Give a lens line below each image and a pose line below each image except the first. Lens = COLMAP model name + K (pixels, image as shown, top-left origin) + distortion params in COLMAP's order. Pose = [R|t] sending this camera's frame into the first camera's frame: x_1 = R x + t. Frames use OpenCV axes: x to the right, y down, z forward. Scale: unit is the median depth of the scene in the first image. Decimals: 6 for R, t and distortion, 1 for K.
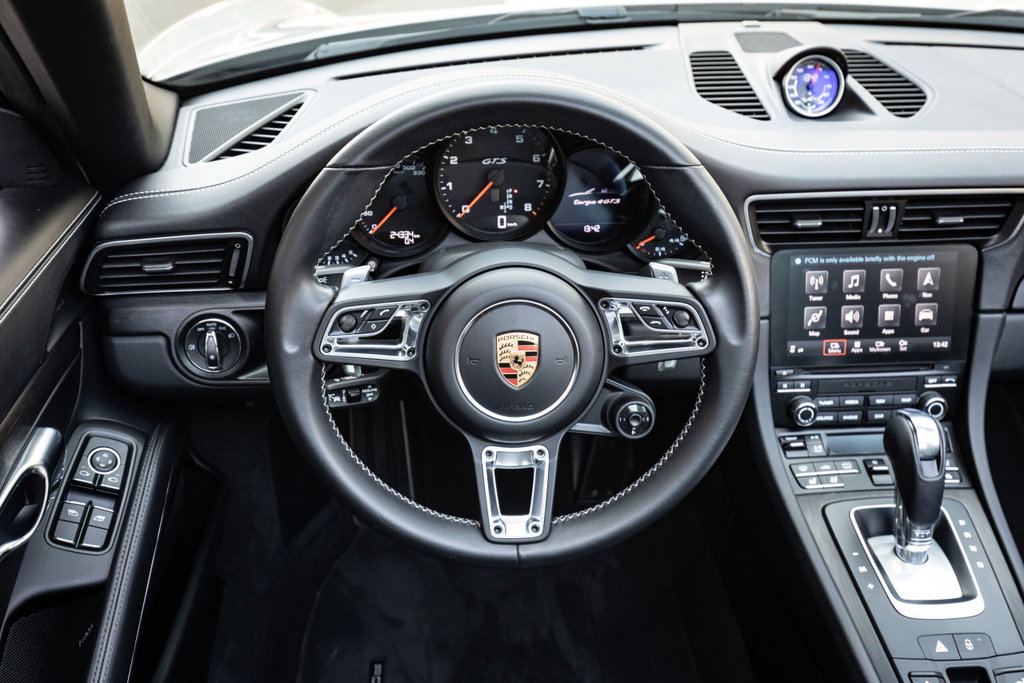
lens RADIAL K [[964.1, 0, 512.0], [0, 964.1, 341.5], [0, 0, 1]] dist [0.013568, 0.009417]
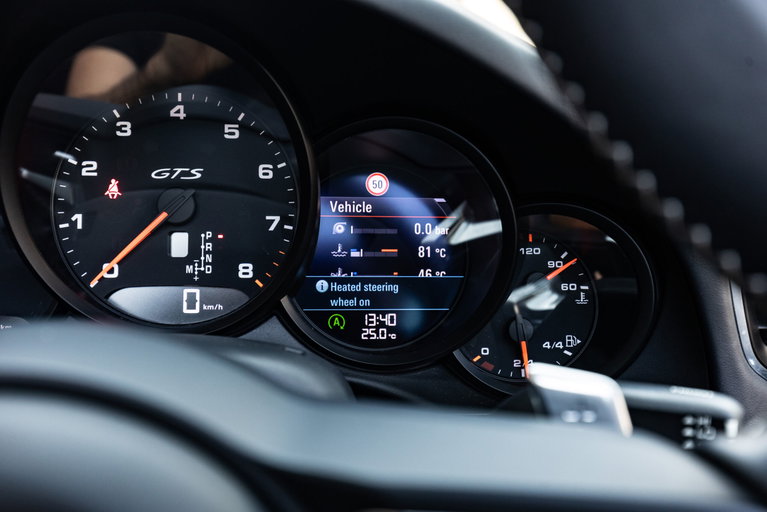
lens RADIAL K [[741.5, 0, 383.5], [0, 741.5, 256.0], [0, 0, 1]] dist [0.014281, -0.002596]
pose [[0.999254, 0.018783, 0.033747, 0.073091], [-0.007996, 0.955454, -0.295030, -0.038702], [-0.037785, 0.294541, 0.954892, 0.651778]]
